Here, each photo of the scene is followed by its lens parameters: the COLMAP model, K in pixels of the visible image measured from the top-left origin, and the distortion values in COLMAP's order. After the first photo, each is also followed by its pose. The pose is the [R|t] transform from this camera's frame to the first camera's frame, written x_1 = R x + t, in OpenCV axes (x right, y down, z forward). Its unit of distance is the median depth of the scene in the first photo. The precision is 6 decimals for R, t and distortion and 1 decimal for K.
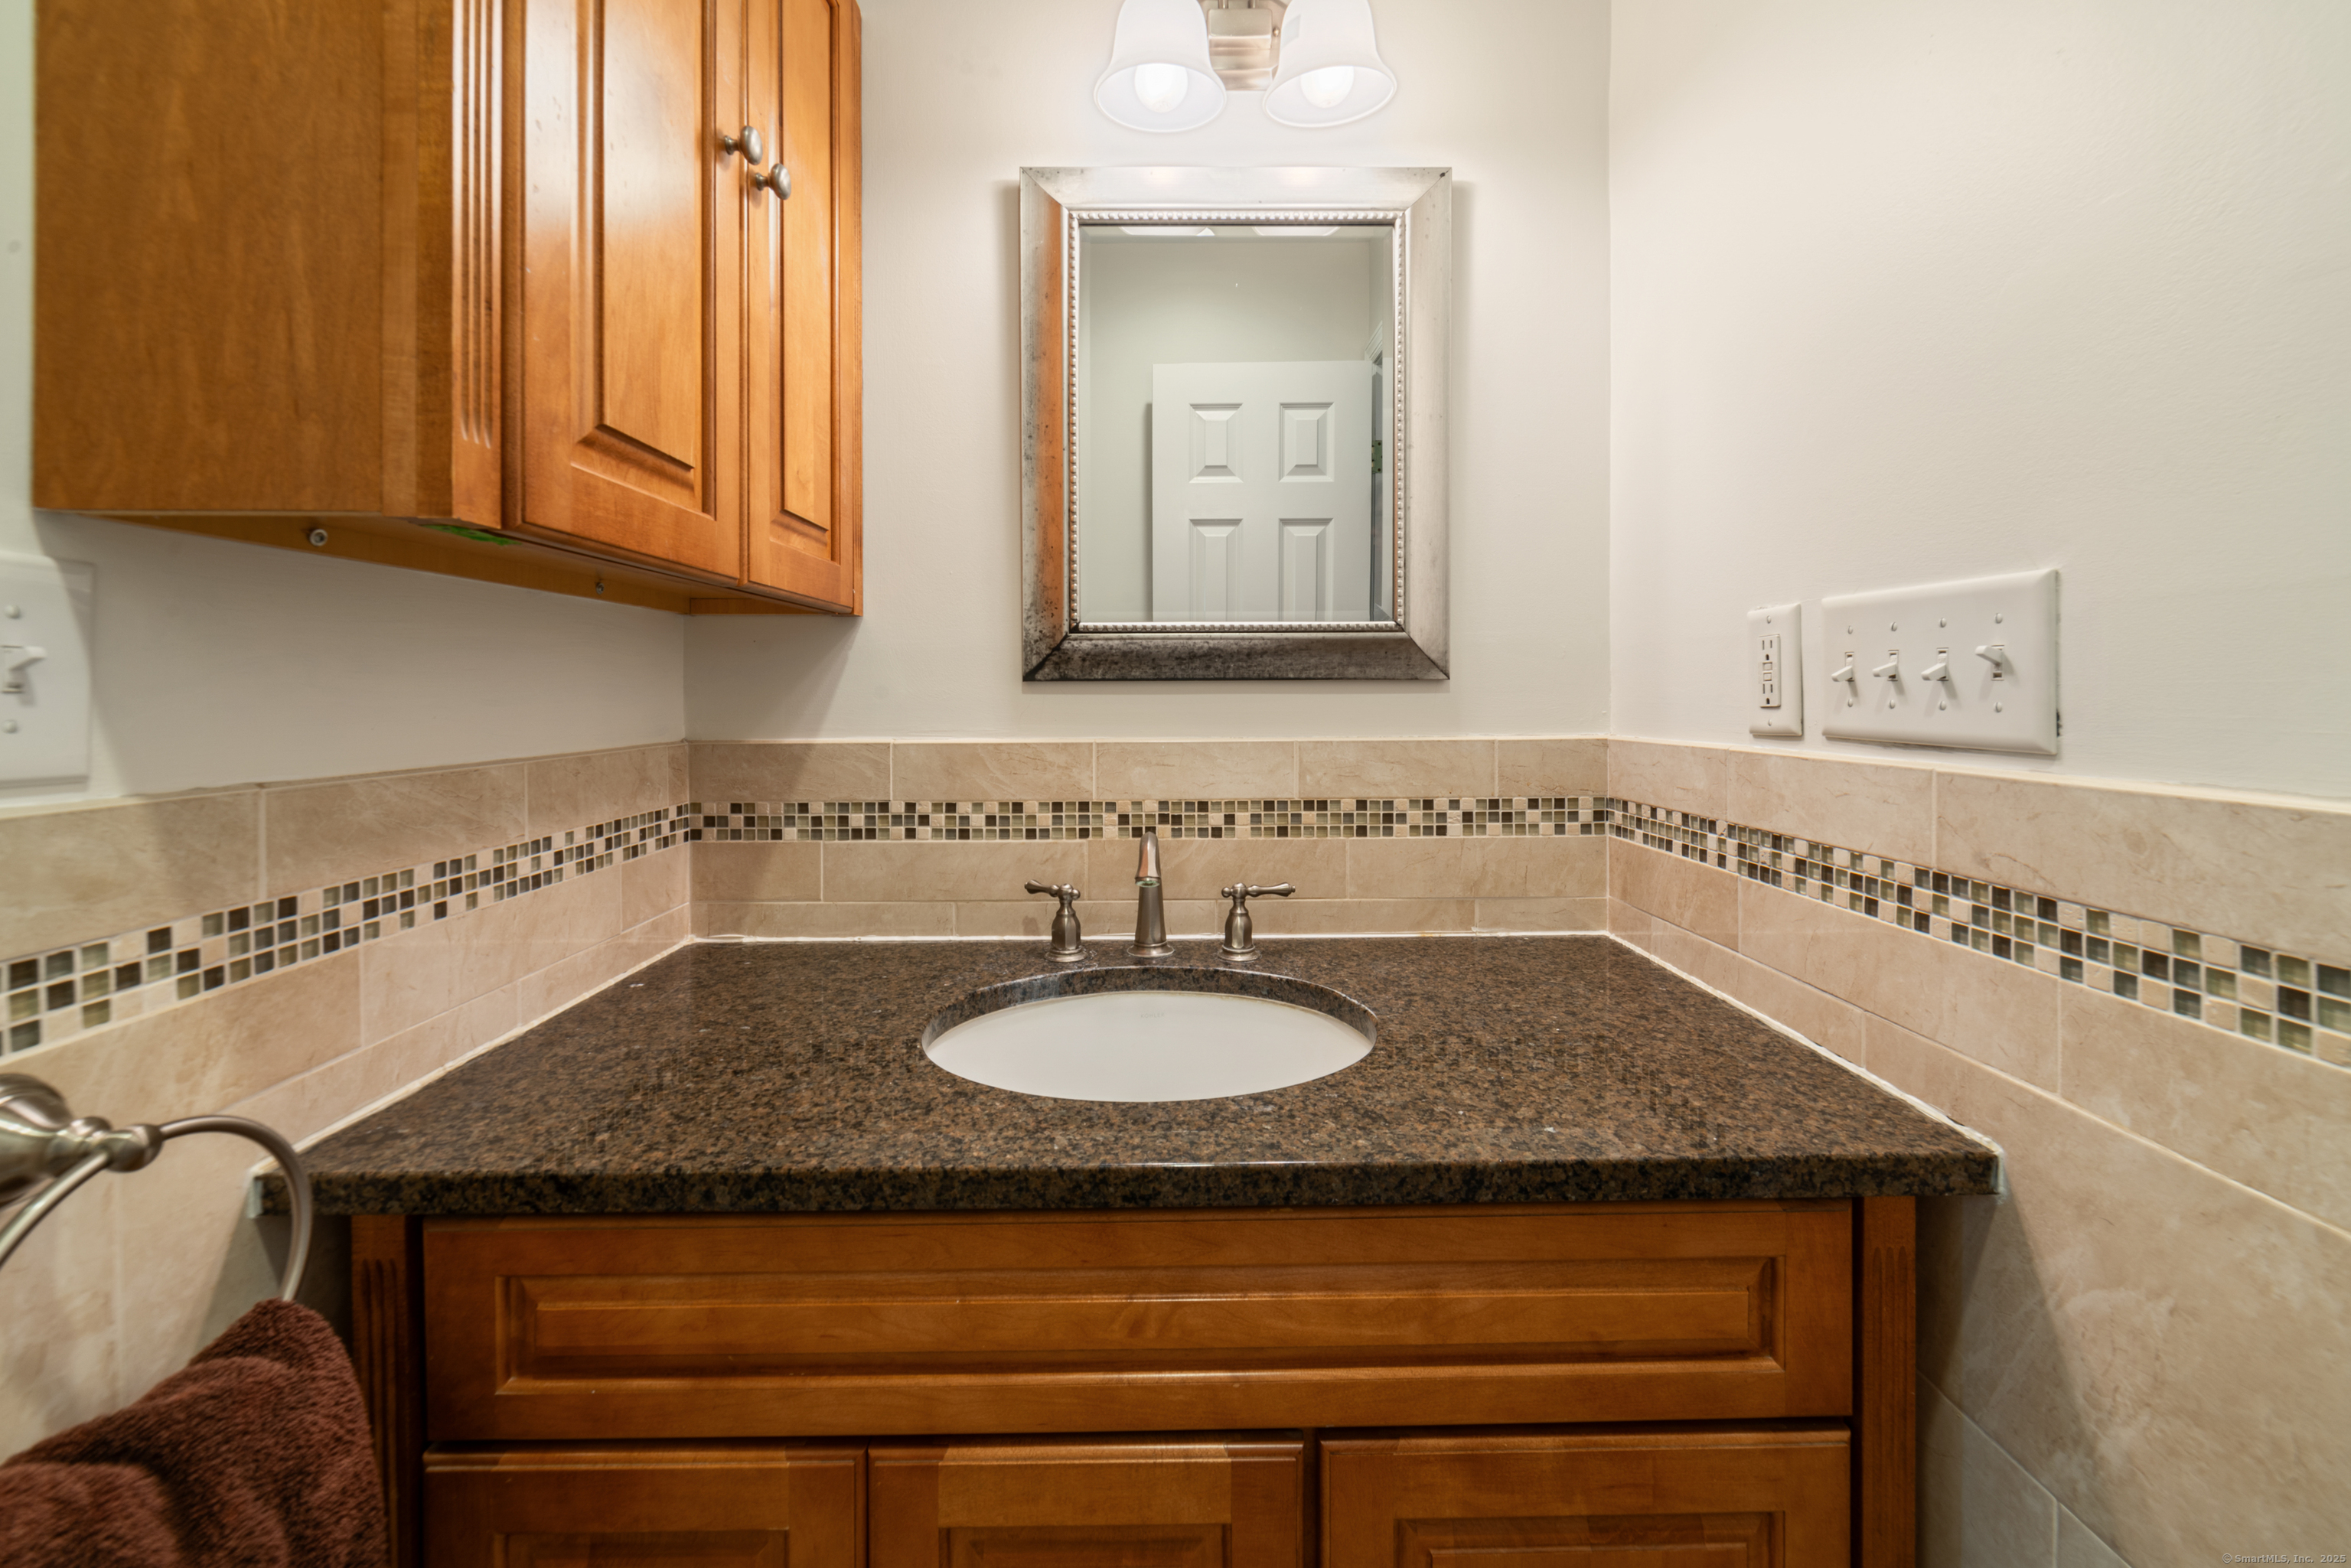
lens RADIAL K [[937.2, 0, 1146.0], [0, 937.2, 694.2], [0, 0, 1]] dist [-0.009742, 0.007304]
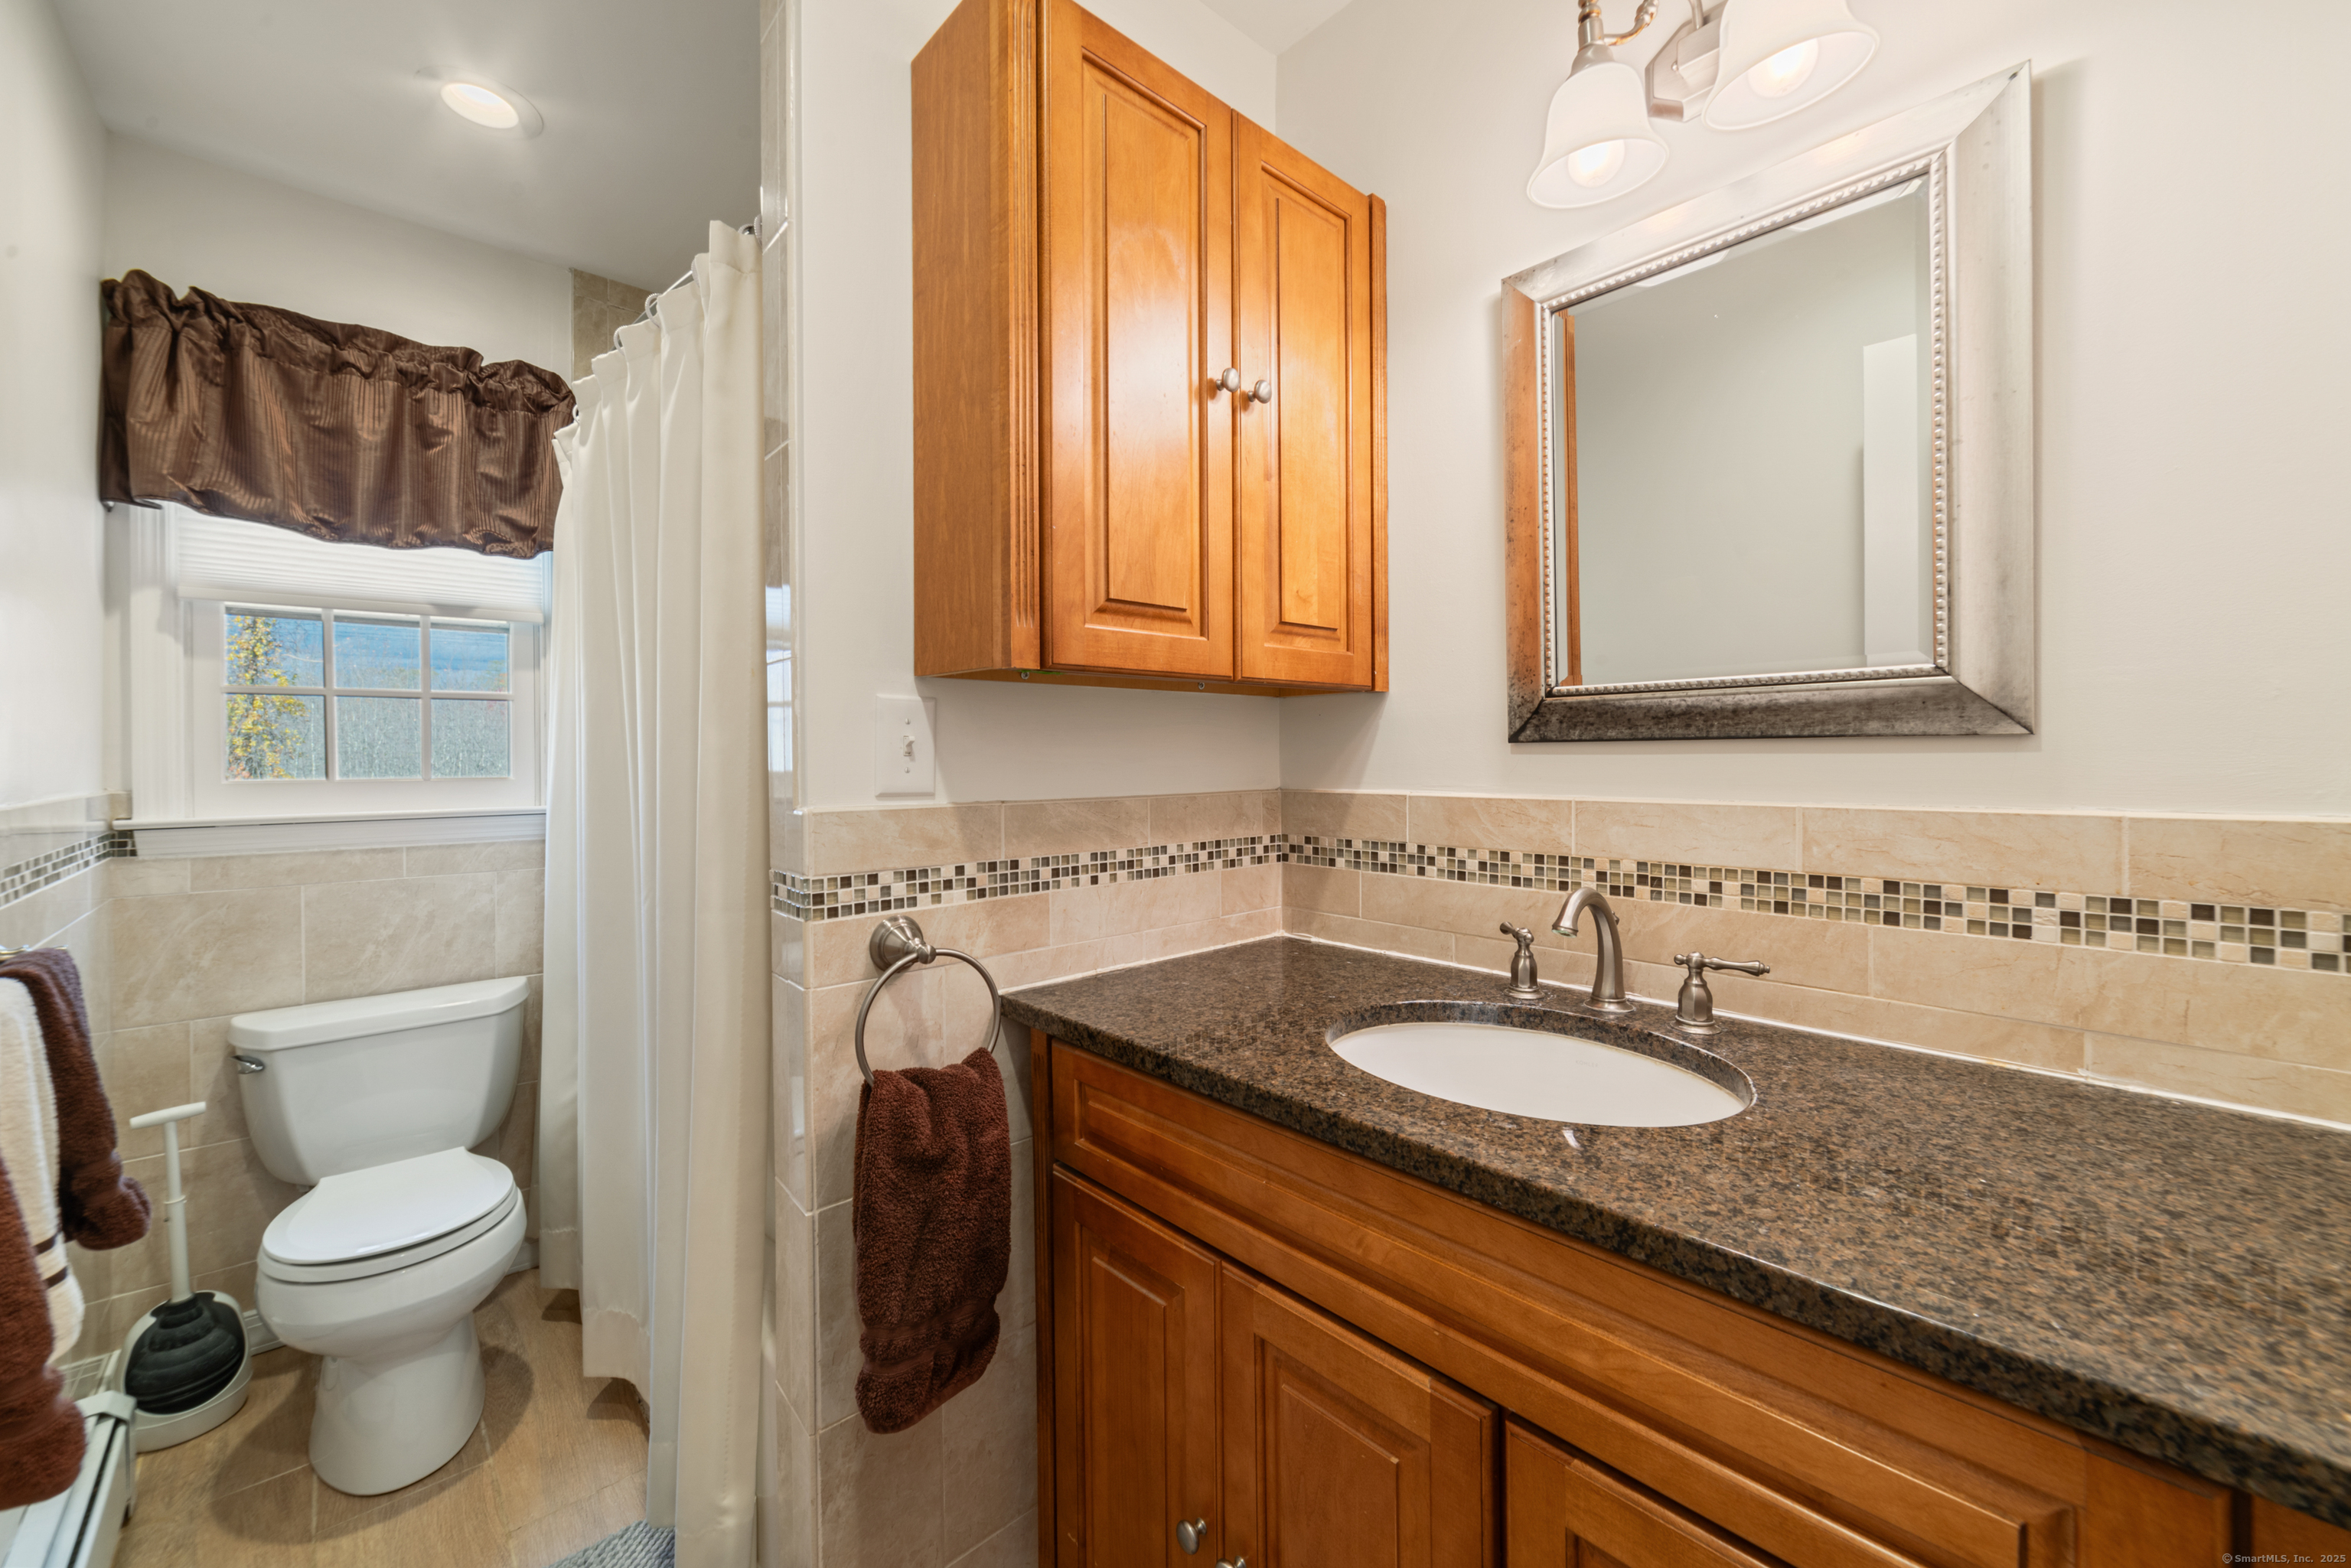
lens RADIAL K [[923.2, 0, 1186.4], [0, 923.2, 762.1], [0, 0, 1]] dist [0.001424, 0.000709]
pose [[0.666349, 0.003779, -0.745631, 0.472518], [0.002948, 0.999966, 0.007703, -0.000959], [0.745634, -0.007331, 0.666315, -0.012973]]
